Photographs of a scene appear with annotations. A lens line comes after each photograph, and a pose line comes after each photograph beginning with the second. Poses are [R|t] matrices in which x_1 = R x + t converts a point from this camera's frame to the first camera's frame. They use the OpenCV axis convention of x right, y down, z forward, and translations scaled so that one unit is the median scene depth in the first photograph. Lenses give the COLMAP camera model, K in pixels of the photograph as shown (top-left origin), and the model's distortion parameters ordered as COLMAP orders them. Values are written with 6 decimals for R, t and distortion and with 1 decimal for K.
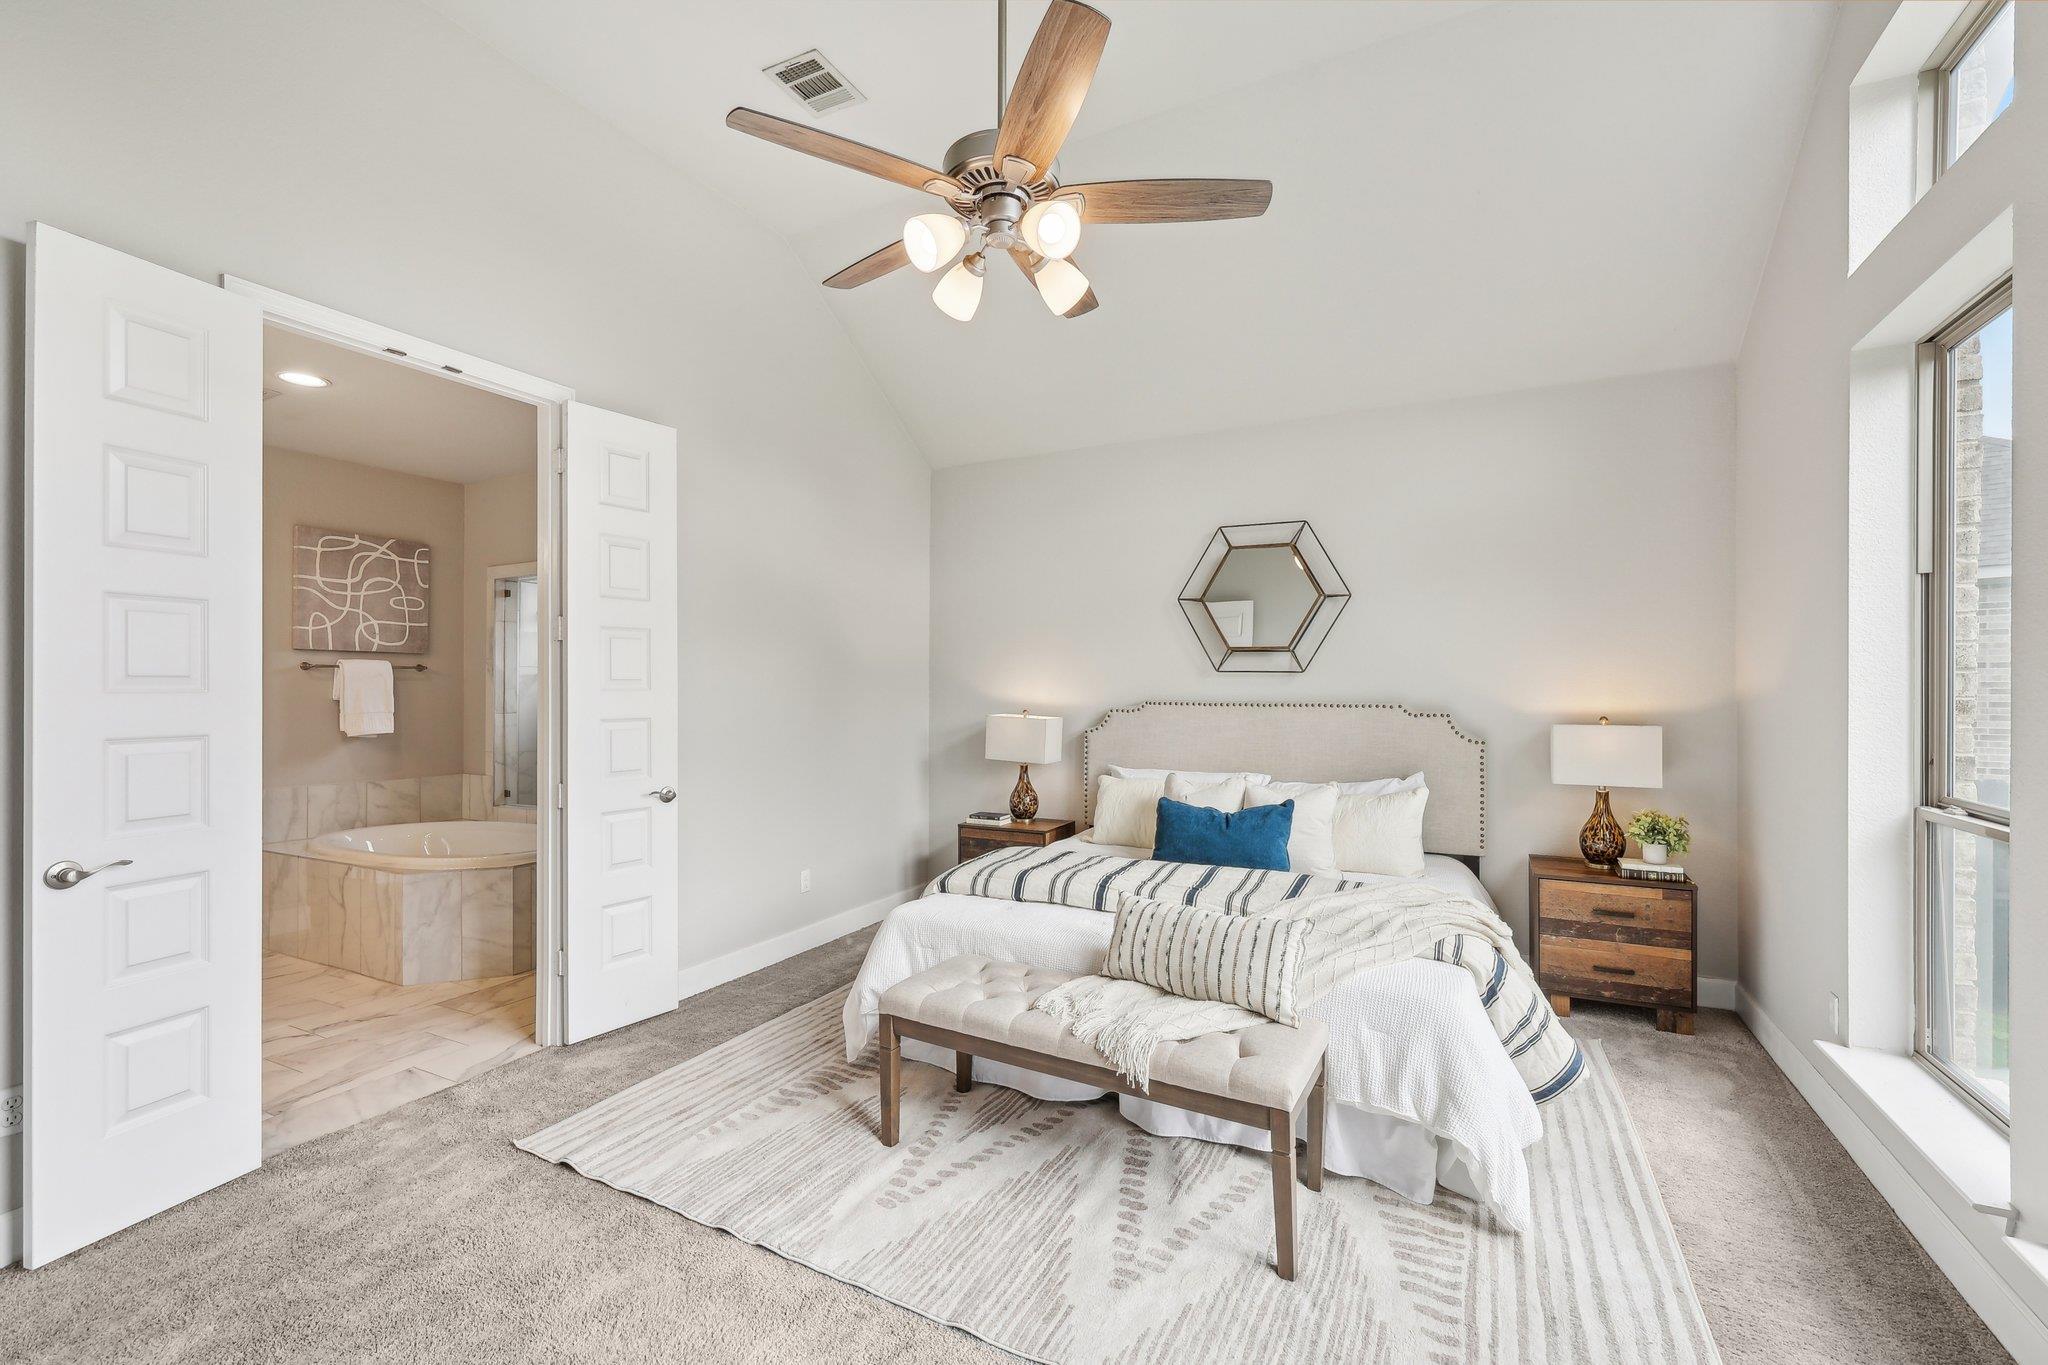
lens RADIAL K [[861.6, 0, 1023.3], [0, 861.6, 687.9], [0, 0, 1]] dist [-0.000050, 0.000061]
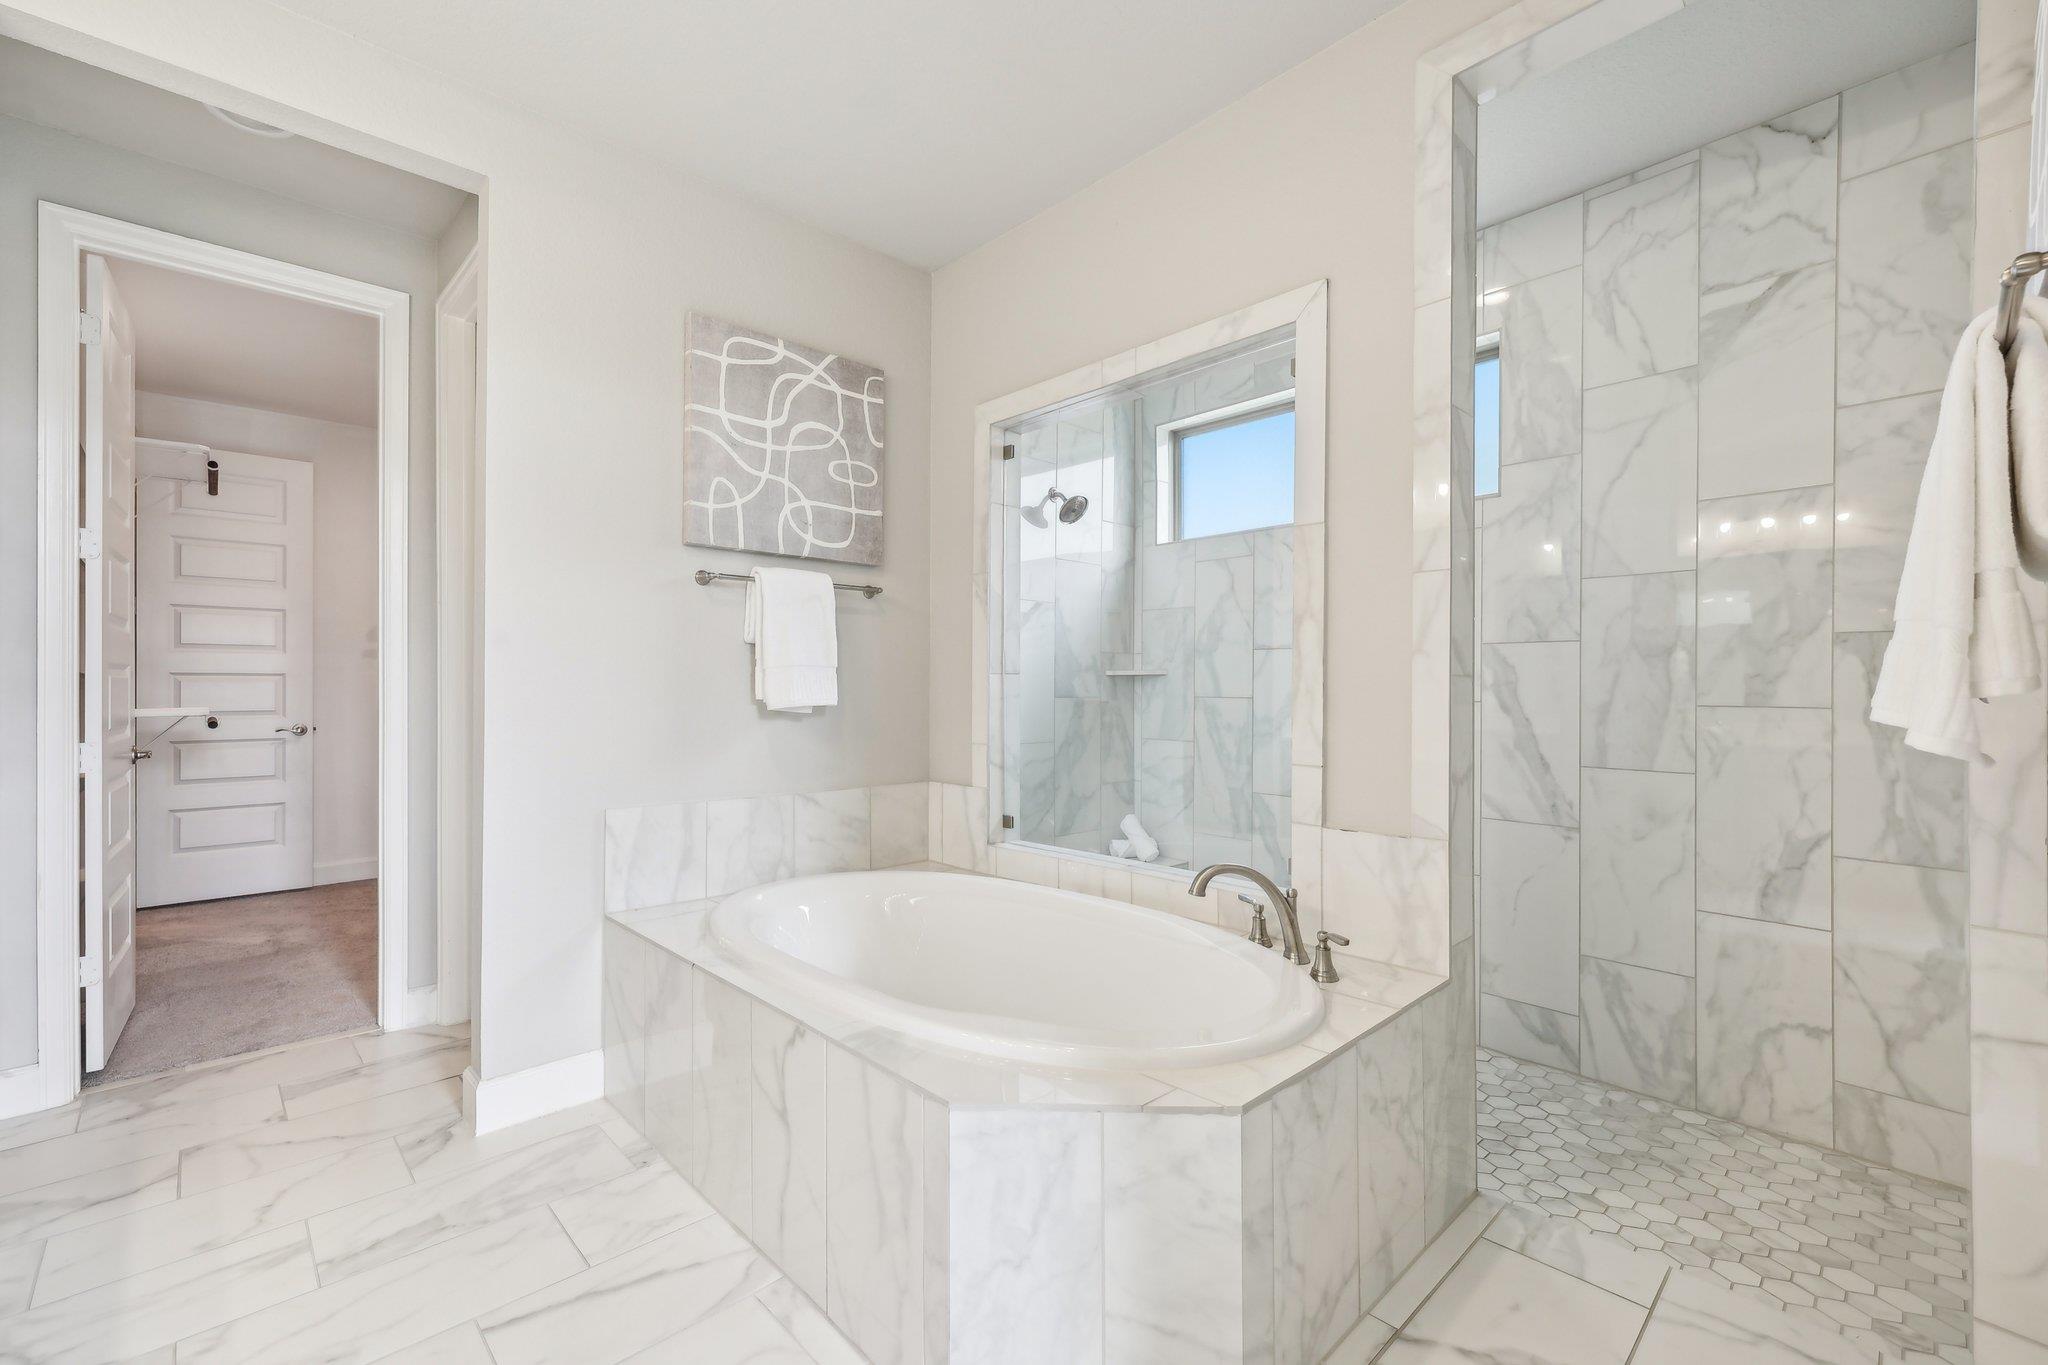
lens RADIAL K [[861.6, 0, 1023.3], [0, 861.6, 687.9], [0, 0, 1]] dist [-0.000050, 0.000061]
pose [[0.946217, 0.003866, -0.323511, -0.445816], [-0.002425, 0.999985, 0.004856, 0.038515], [0.323525, -0.003810, 0.946212, 0.527010]]
